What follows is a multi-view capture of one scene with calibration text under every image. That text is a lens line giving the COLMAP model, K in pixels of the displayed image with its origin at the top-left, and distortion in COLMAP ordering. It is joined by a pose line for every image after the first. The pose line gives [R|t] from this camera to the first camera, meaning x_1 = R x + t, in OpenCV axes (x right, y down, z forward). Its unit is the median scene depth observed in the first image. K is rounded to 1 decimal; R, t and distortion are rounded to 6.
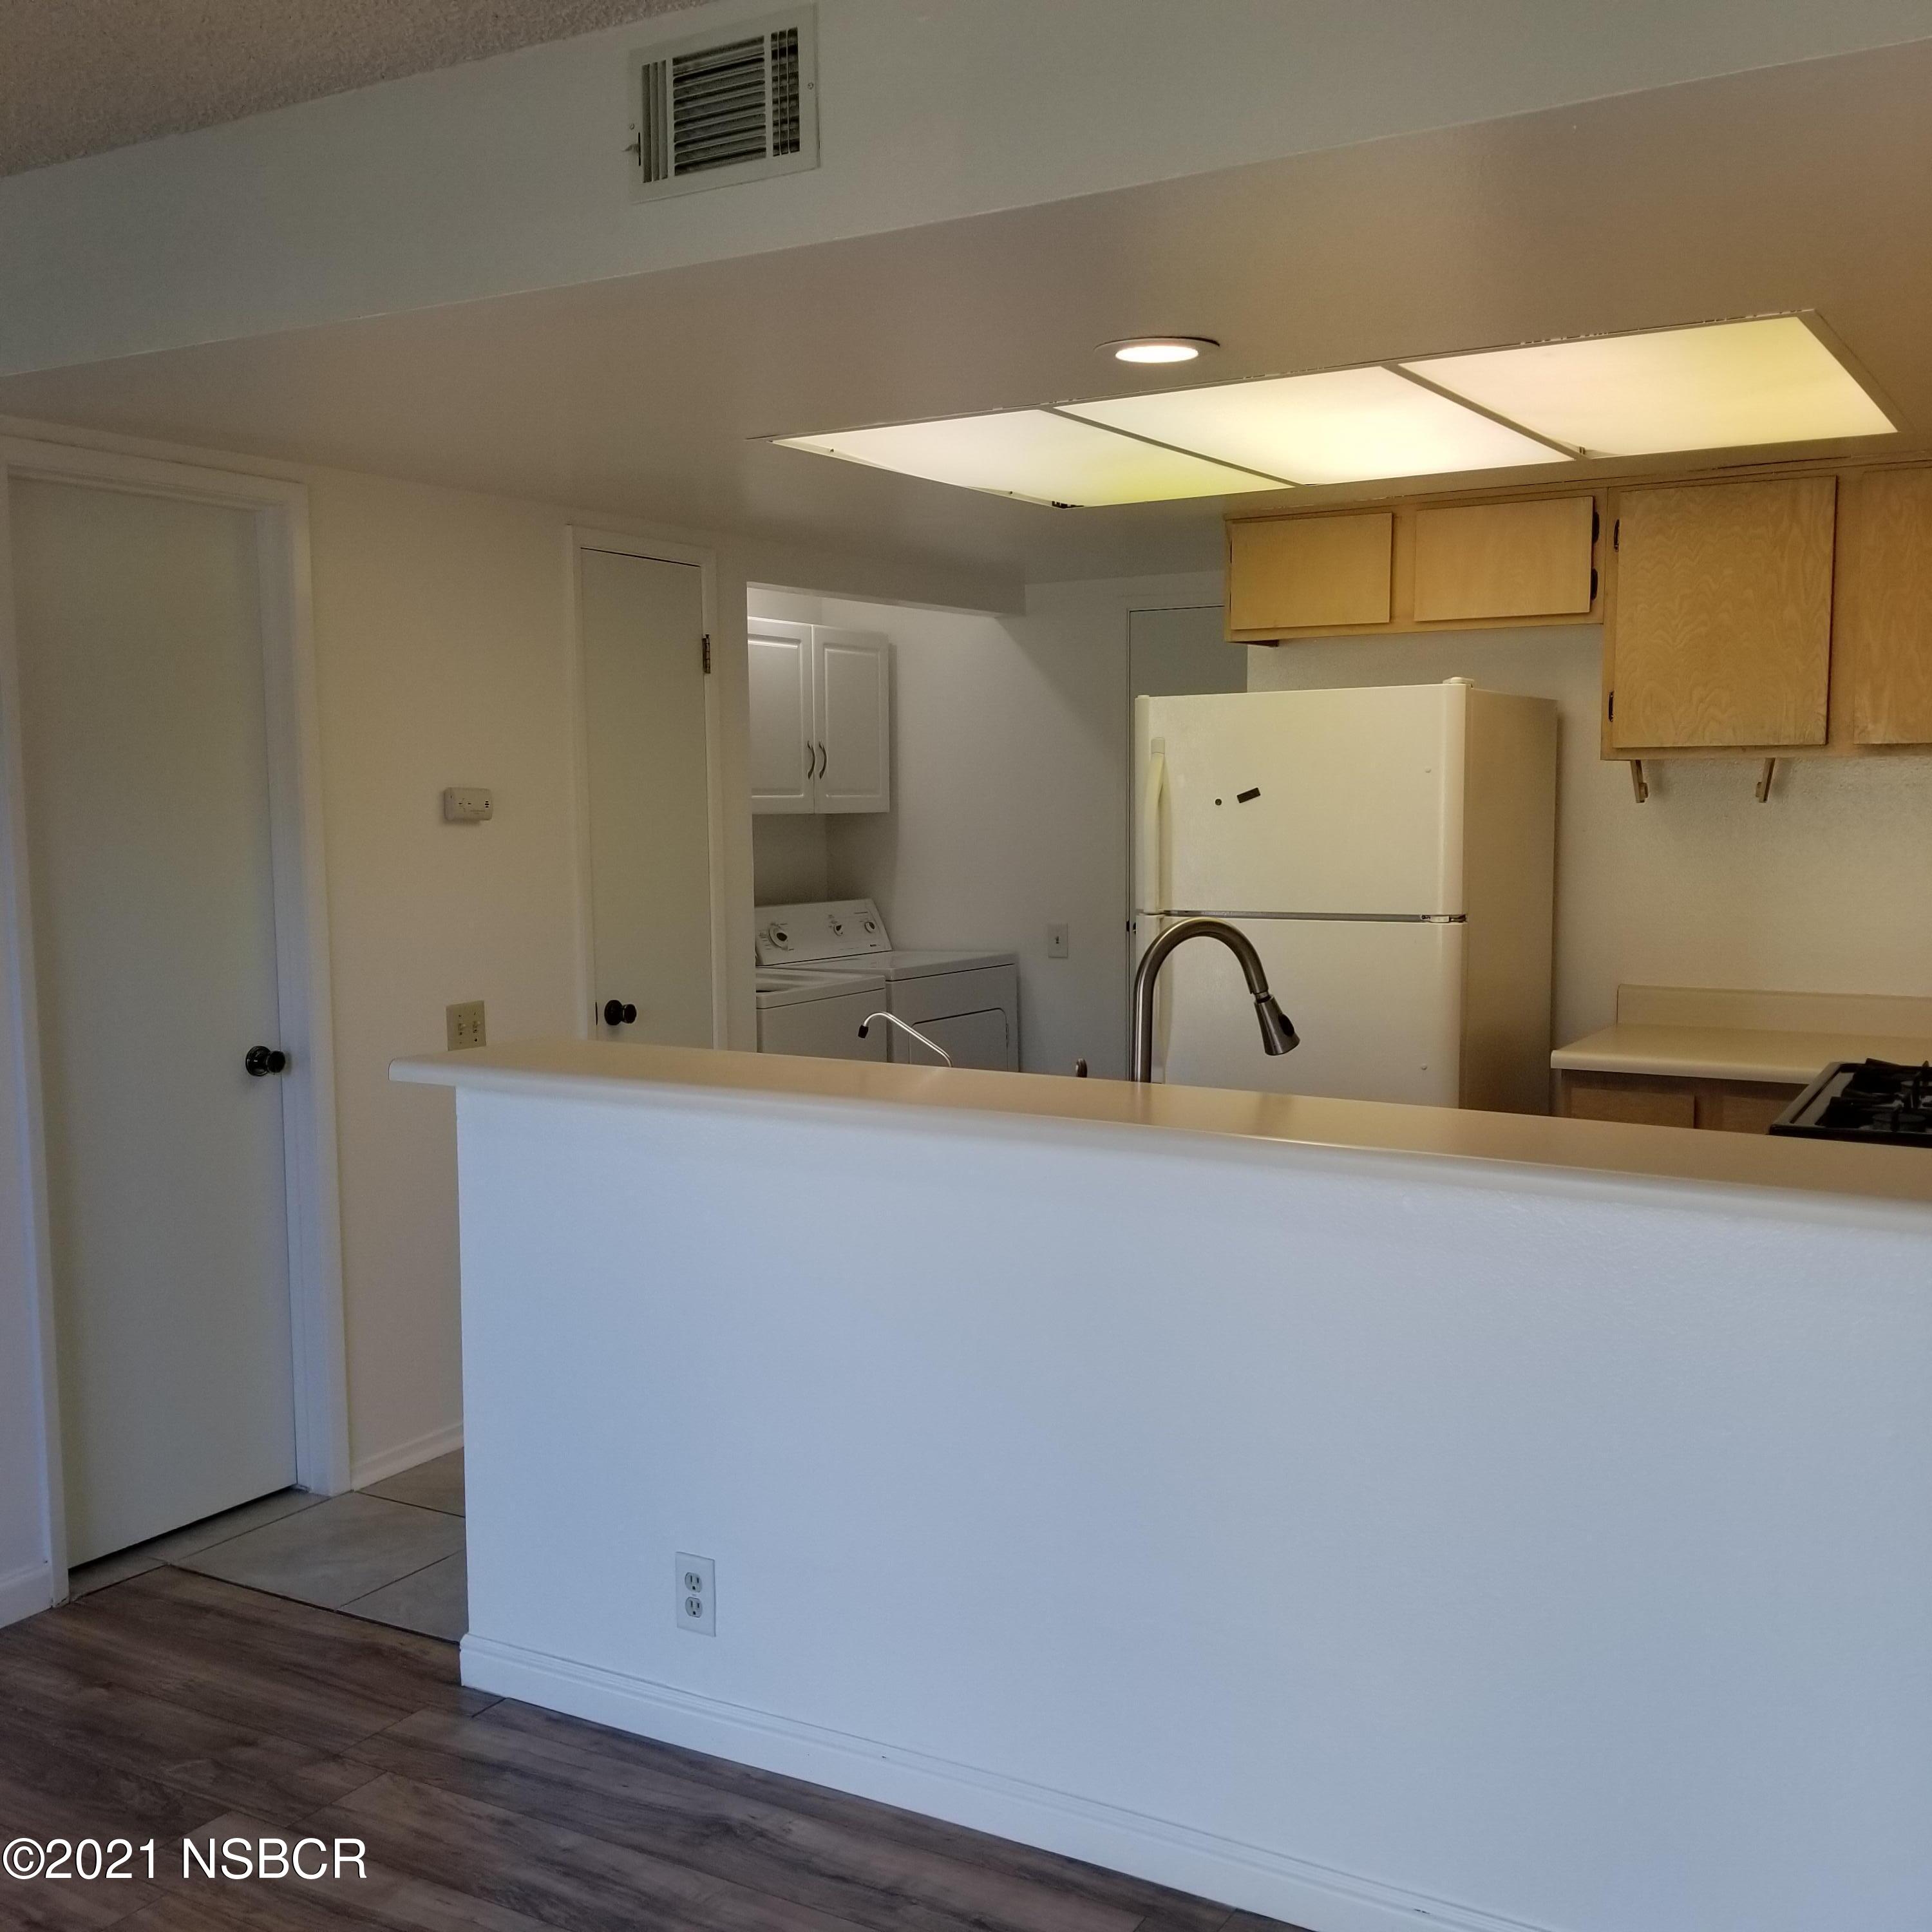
lens RADIAL K [[2030.7, 0, 977.3], [0, 2030.7, 961.5], [0, 0, 1]] dist [0.025809, 0.000000]
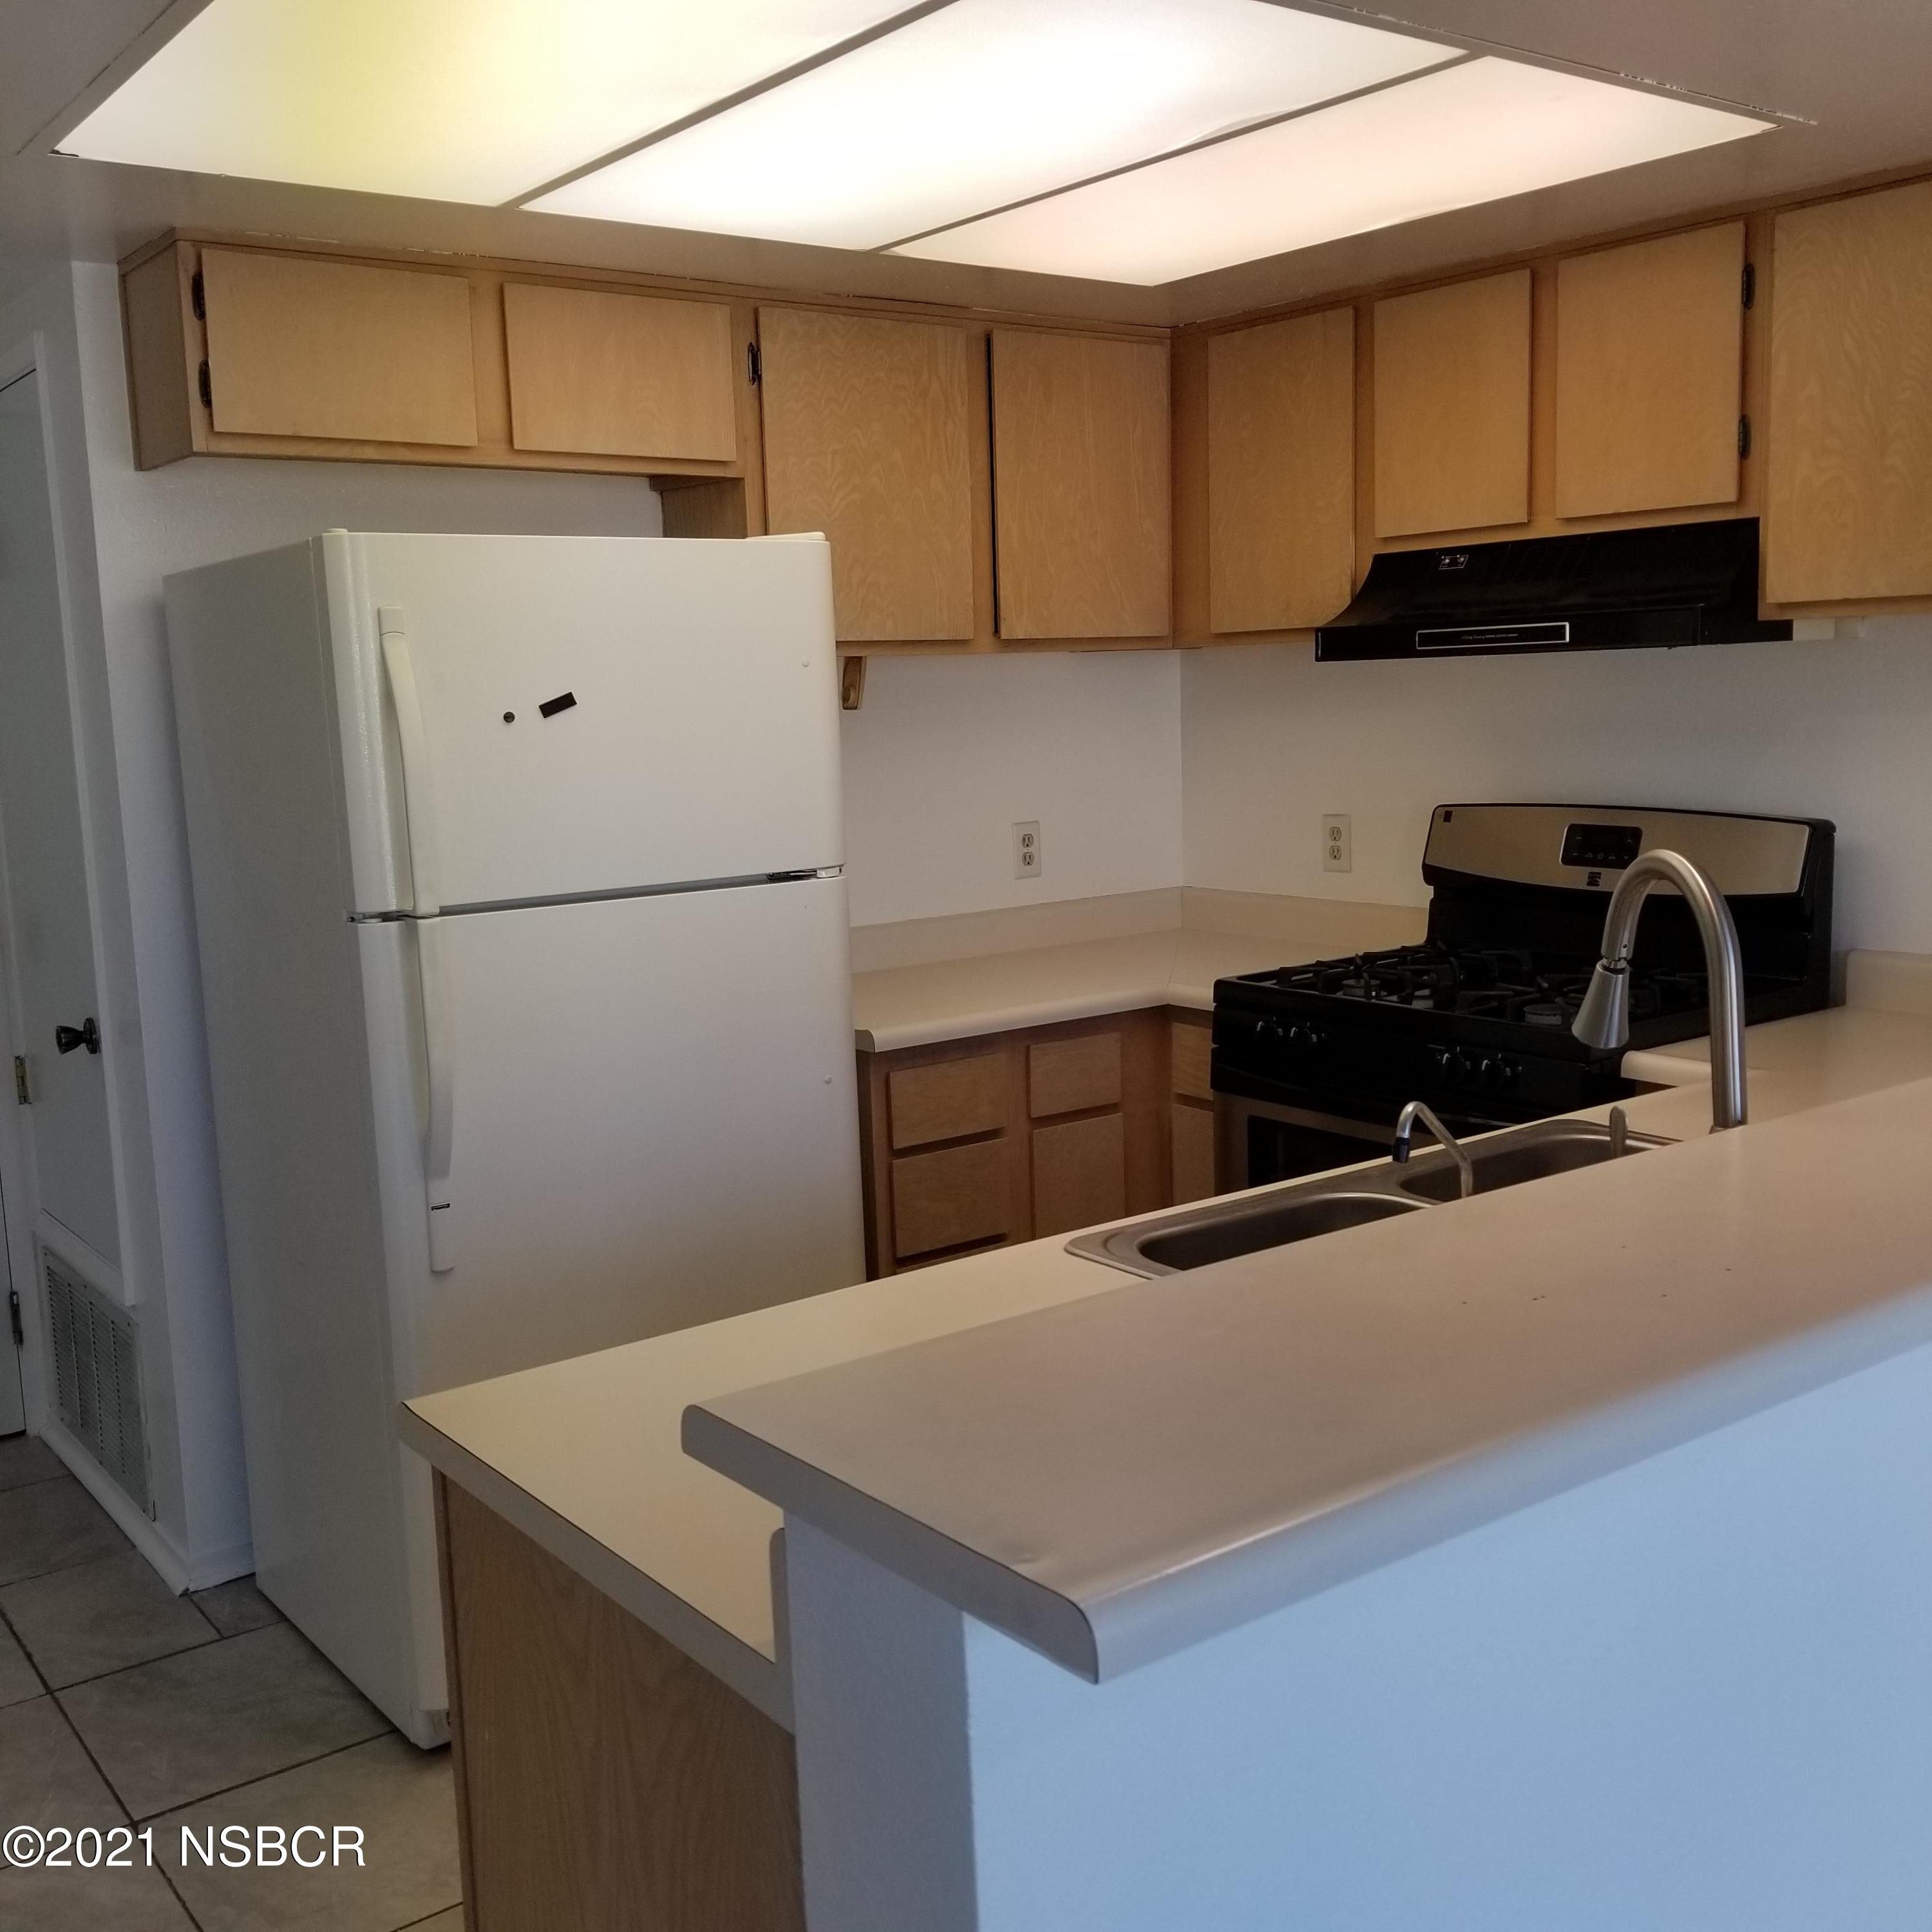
lens RADIAL K [[2030.7, 0, 966.0], [0, 2030.7, 980.1], [0, 0, 1]] dist [0.025809, 0.000000]
pose [[0.374747, -0.134038, 0.917387, -0.400502], [0.107537, 0.989100, 0.100587, -0.048580], [-0.920870, 0.060958, 0.385076, 0.661926]]
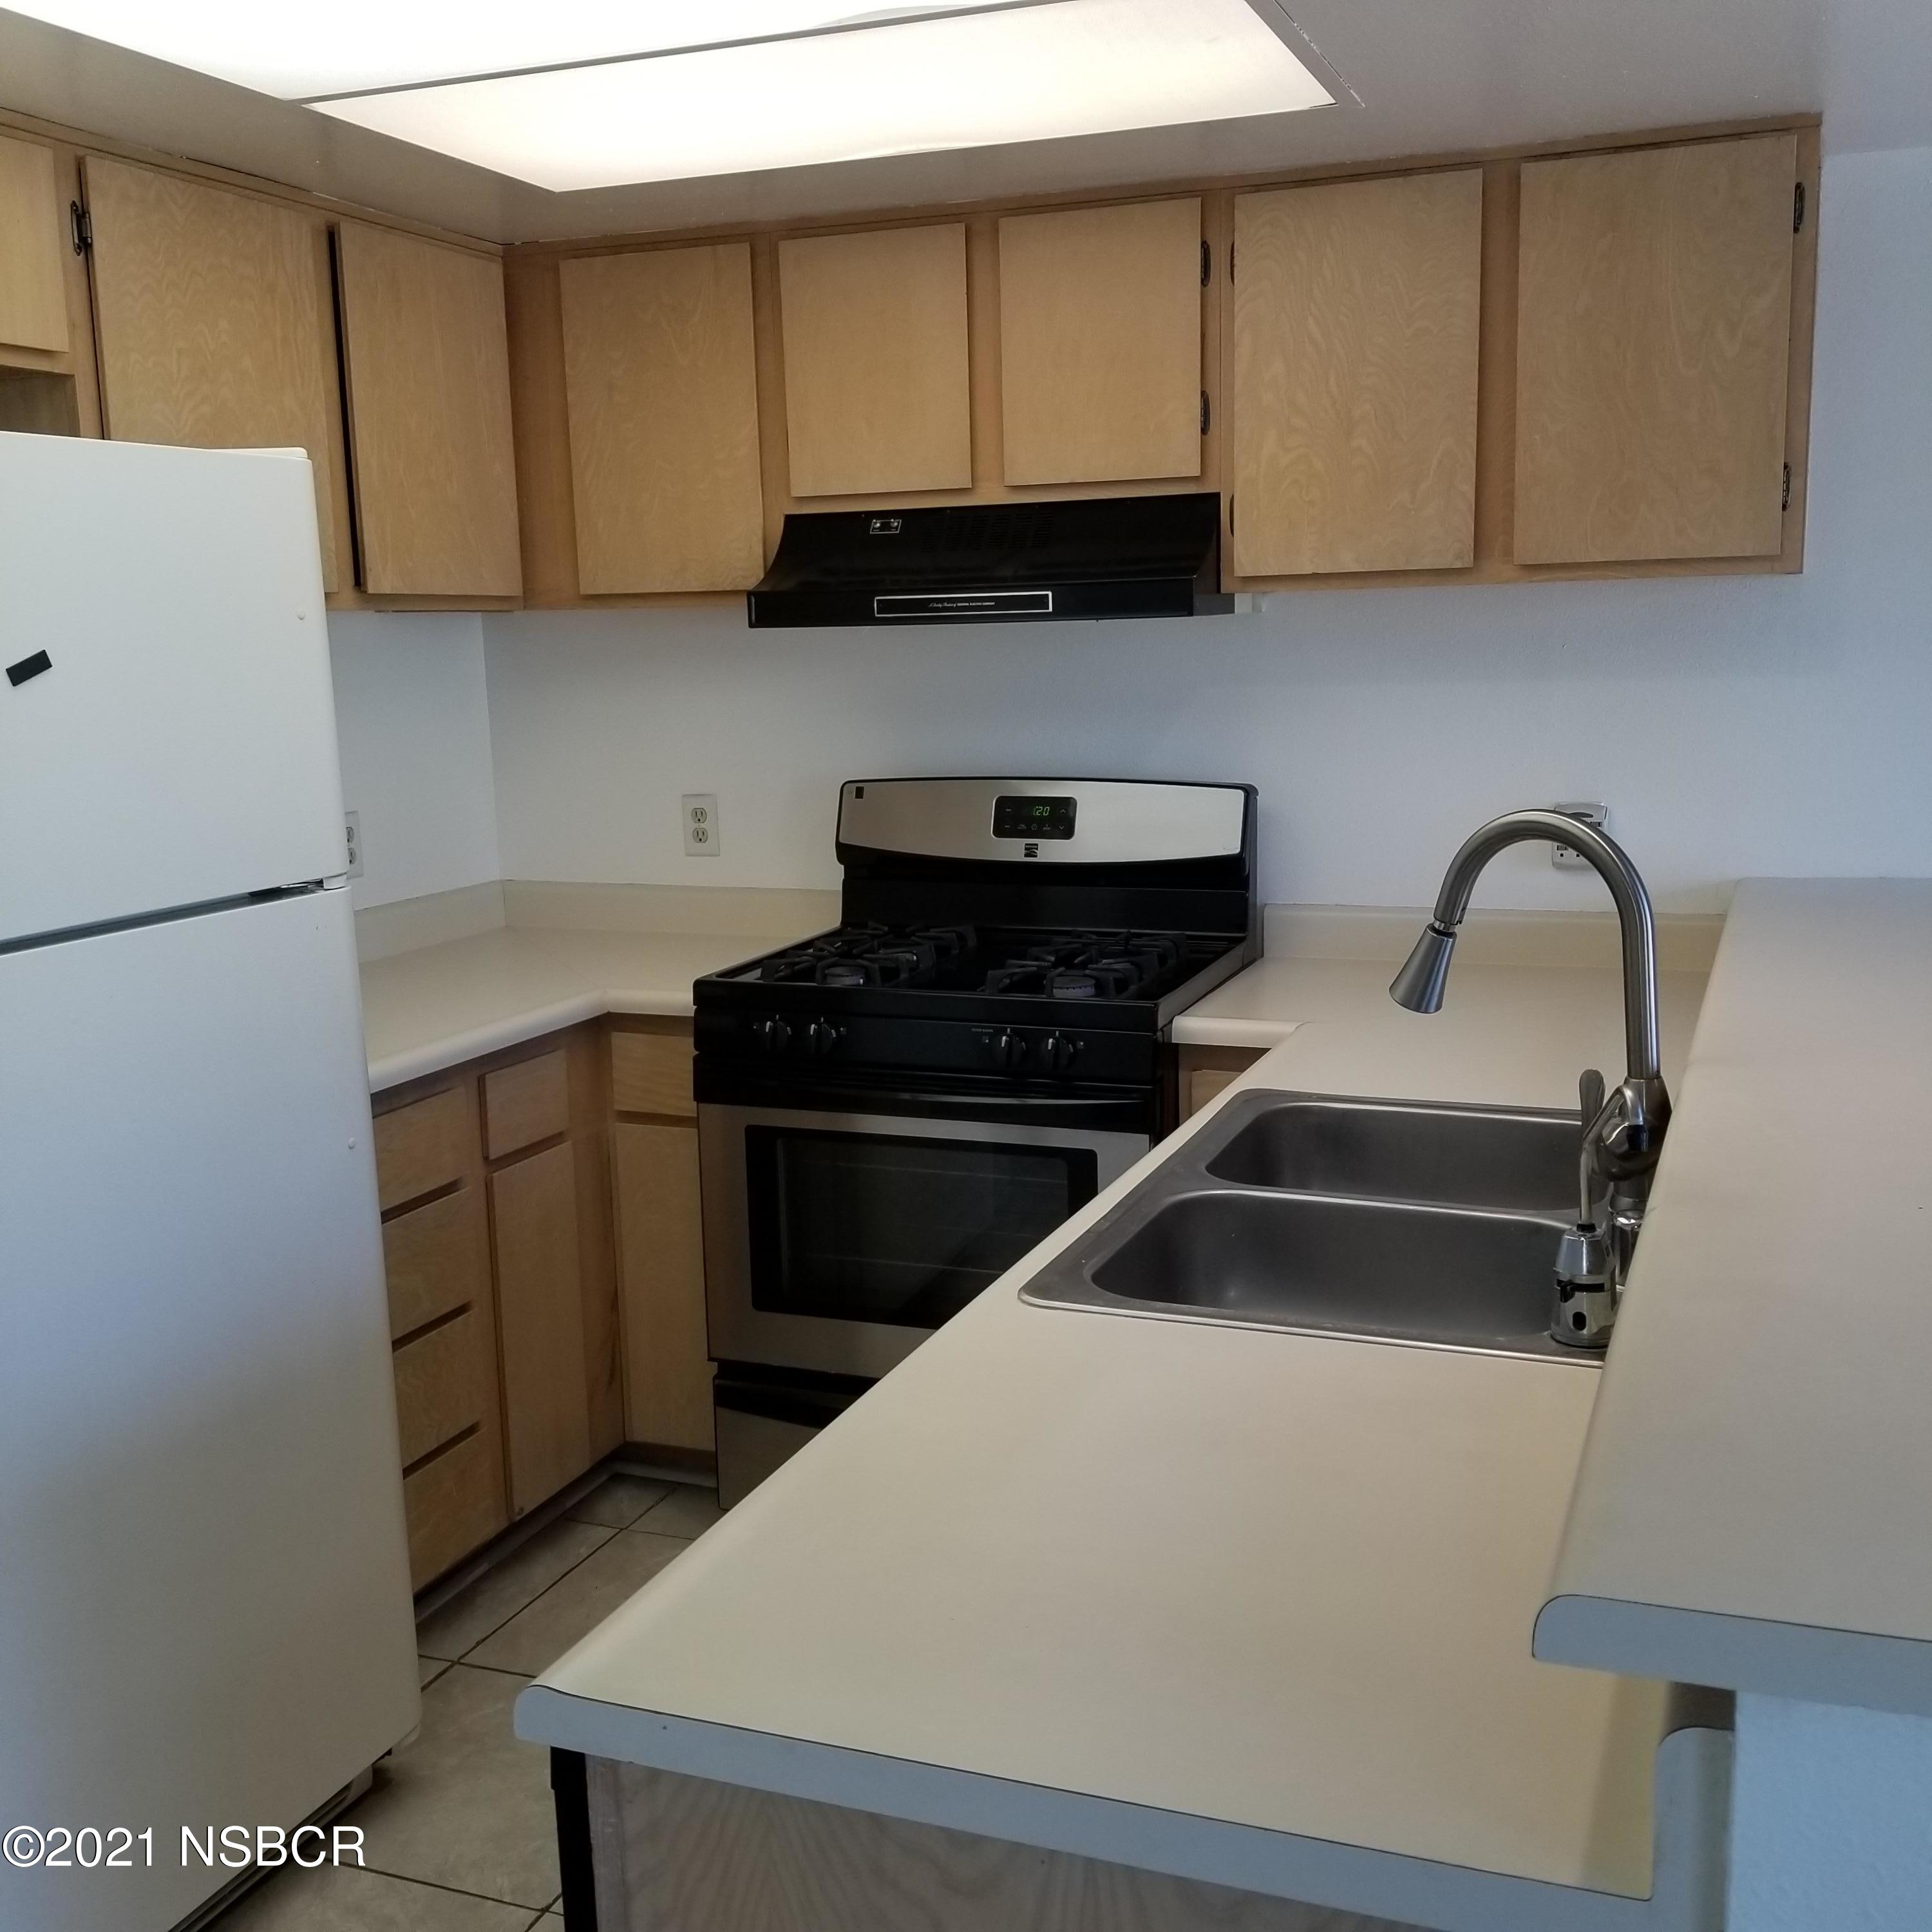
lens RADIAL K [[2030.7, 0, 974.7], [0, 2030.7, 970.5], [0, 0, 1]] dist [0.025809, 0.000000]
pose [[-0.160051, -0.147174, 0.976076, -0.345420], [0.110474, 0.979940, 0.165871, -0.068996], [-0.980907, 0.134379, -0.140581, 0.879987]]
